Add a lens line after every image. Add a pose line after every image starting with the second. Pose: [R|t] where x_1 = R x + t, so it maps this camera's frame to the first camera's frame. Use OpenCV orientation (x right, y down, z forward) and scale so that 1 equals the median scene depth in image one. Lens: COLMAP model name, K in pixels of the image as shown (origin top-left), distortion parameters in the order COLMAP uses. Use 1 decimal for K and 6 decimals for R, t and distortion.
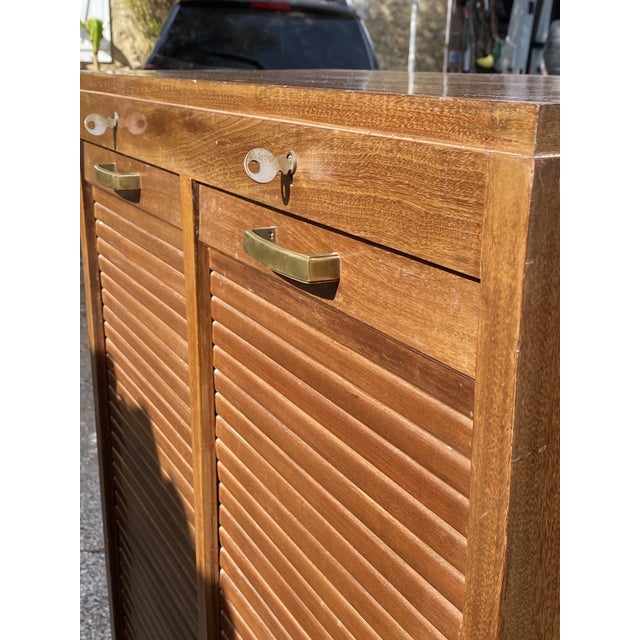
lens RADIAL K [[1070.1, 0, 320.0], [0, 1070.1, 320.0], [0, 0, 1]] dist [0.406952, -2.283034]
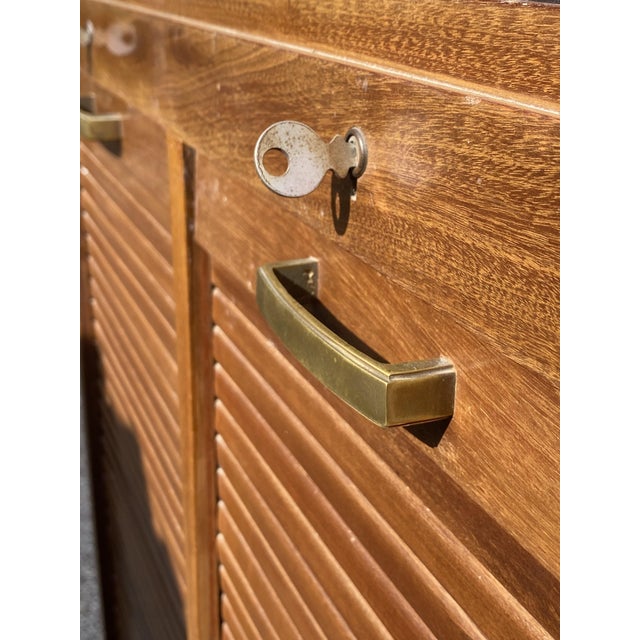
lens RADIAL K [[1070.1, 0, 320.0], [0, 1070.1, 320.0], [0, 0, 1]] dist [0.406952, -2.283034]
pose [[0.998628, 0.036950, -0.037106, -0.021068], [-0.033762, 0.995964, 0.083156, -0.107681], [0.040028, -0.081789, 0.995845, 0.505531]]
